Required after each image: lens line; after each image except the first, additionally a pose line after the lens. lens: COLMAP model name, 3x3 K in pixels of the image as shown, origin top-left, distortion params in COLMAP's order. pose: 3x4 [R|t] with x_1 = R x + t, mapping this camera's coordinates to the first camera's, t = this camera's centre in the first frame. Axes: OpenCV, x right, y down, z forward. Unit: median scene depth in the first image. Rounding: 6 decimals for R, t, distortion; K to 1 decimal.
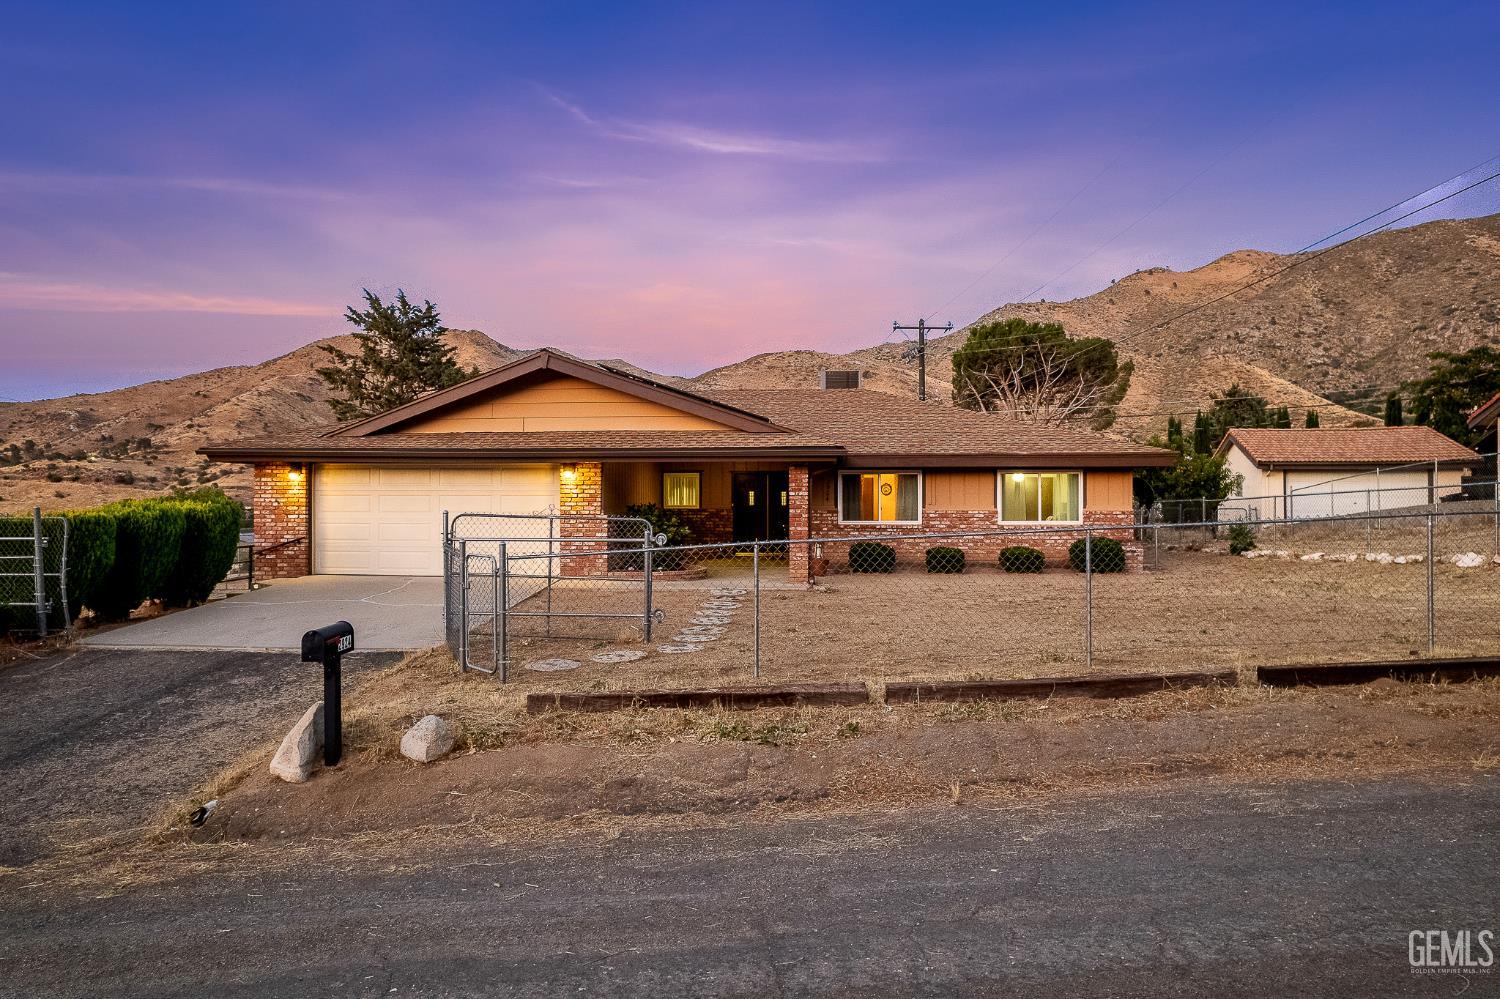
lens RADIAL K [[971.3, 0, 760.3], [0, 971.3, 500.7], [0, 0, 1]] dist [-0.072043, 0.063517]
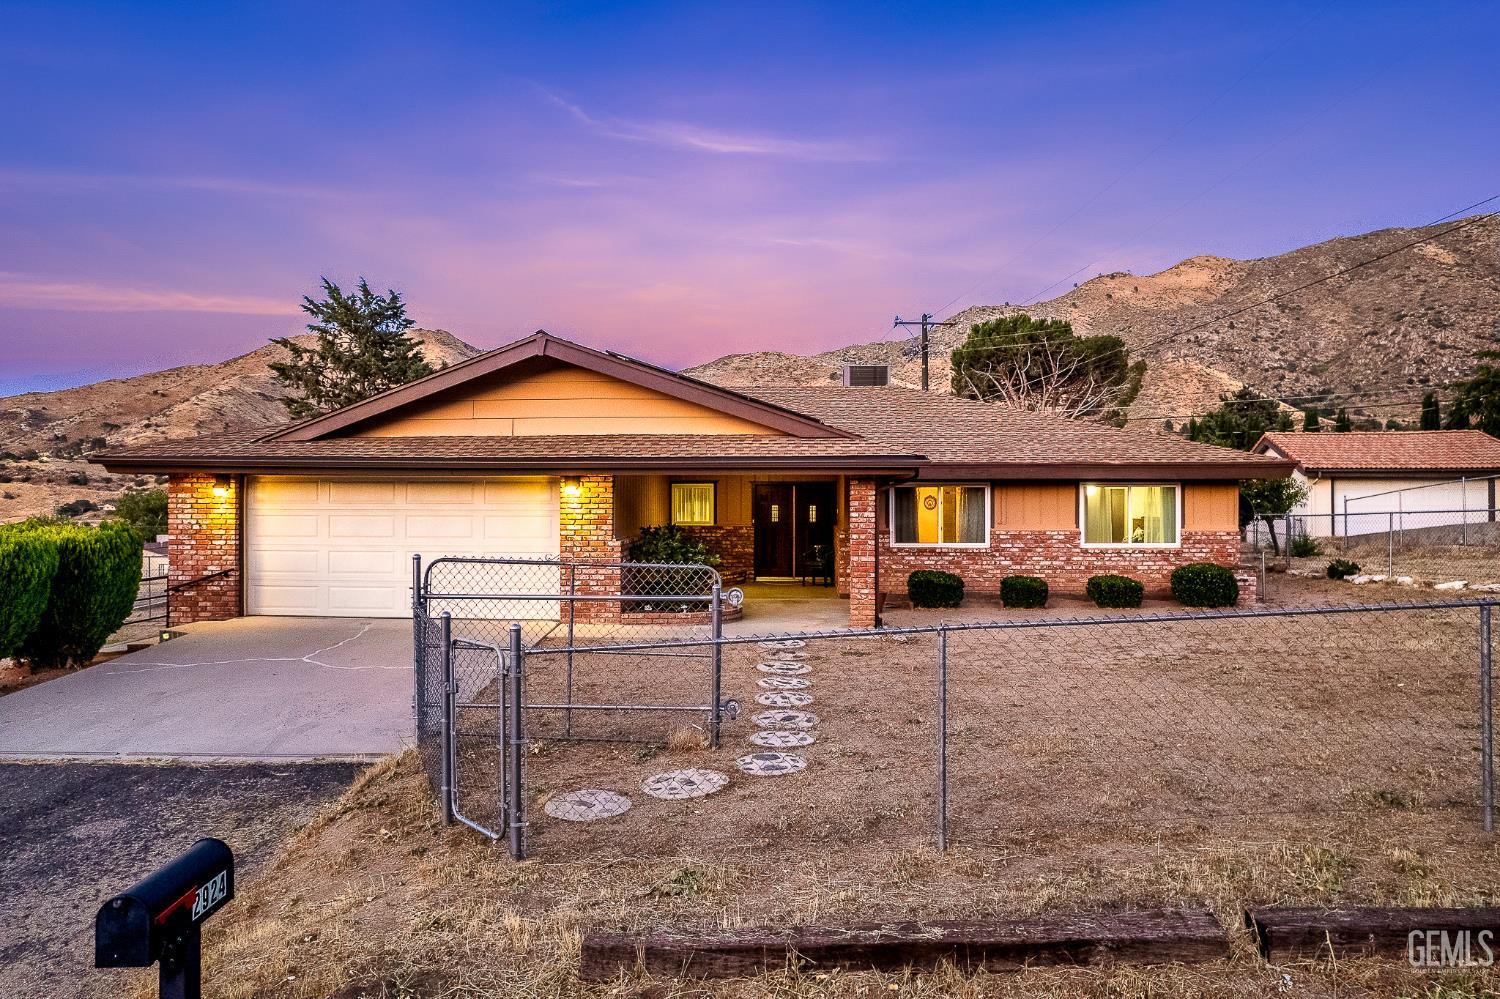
lens RADIAL K [[969.1, 0, 756.8], [0, 969.1, 500.5], [0, 0, 1]] dist [-0.083391, 0.080157]
pose [[0.999524, 0.000415, 0.030848, -0.059825], [-0.000382, 0.999999, -0.001075, -0.014974], [-0.030849, 0.001063, 0.999524, 0.176053]]
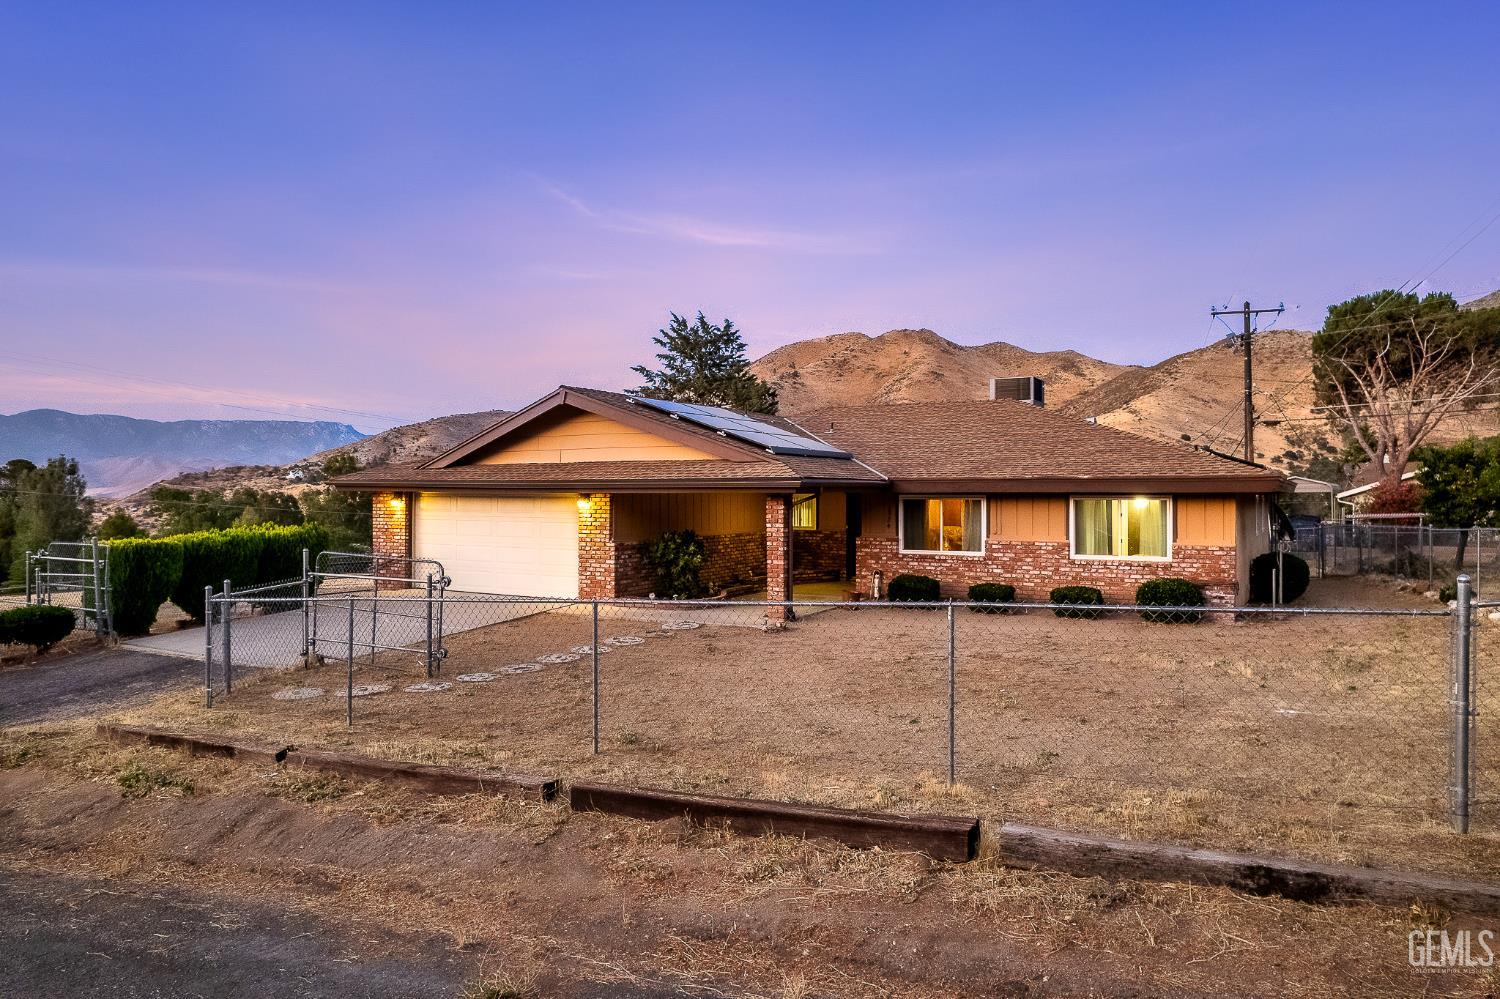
lens RADIAL K [[986.5, 0, 802.4], [0, 986.5, 495.9], [0, 0, 1]] dist [-0.064640, 0.068191]
pose [[0.915005, 0.002394, -0.403434, 0.379166], [-0.002828, 0.999996, -0.000481, -0.030157], [0.403432, 0.001582, 0.915008, 0.099282]]
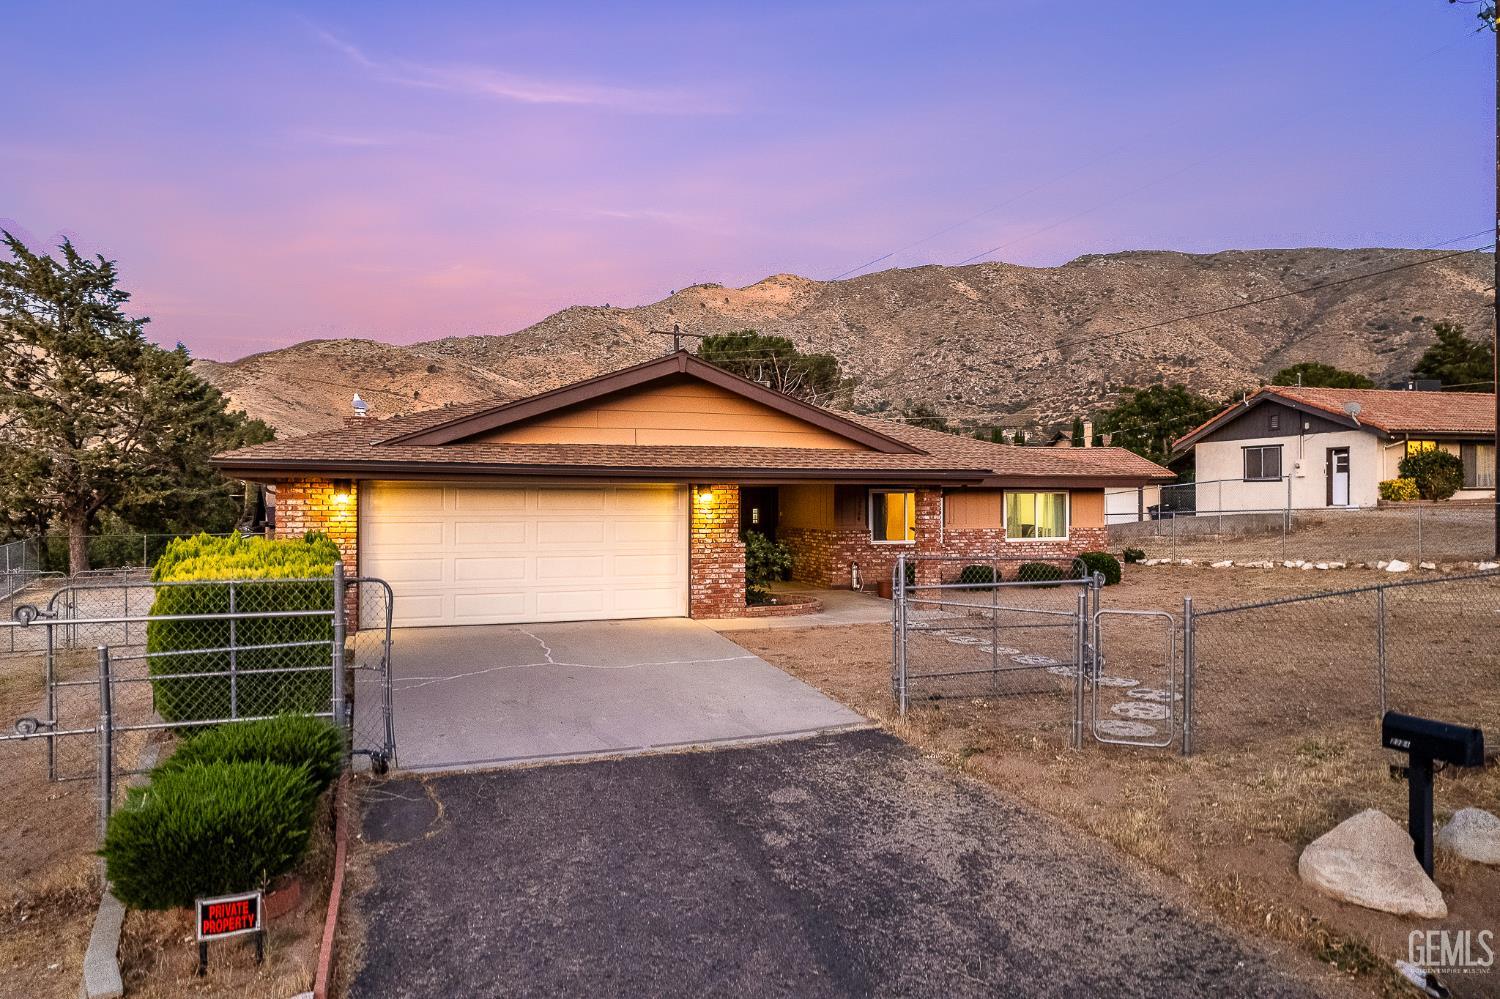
lens RADIAL K [[971.3, 0, 760.3], [0, 971.3, 500.7], [0, 0, 1]] dist [-0.072043, 0.063517]
pose [[0.903401, -0.000273, 0.428796, -0.440810], [0.000191, 1.000000, 0.000235, -0.020144], [-0.428796, -0.000130, 0.903401, 0.166112]]
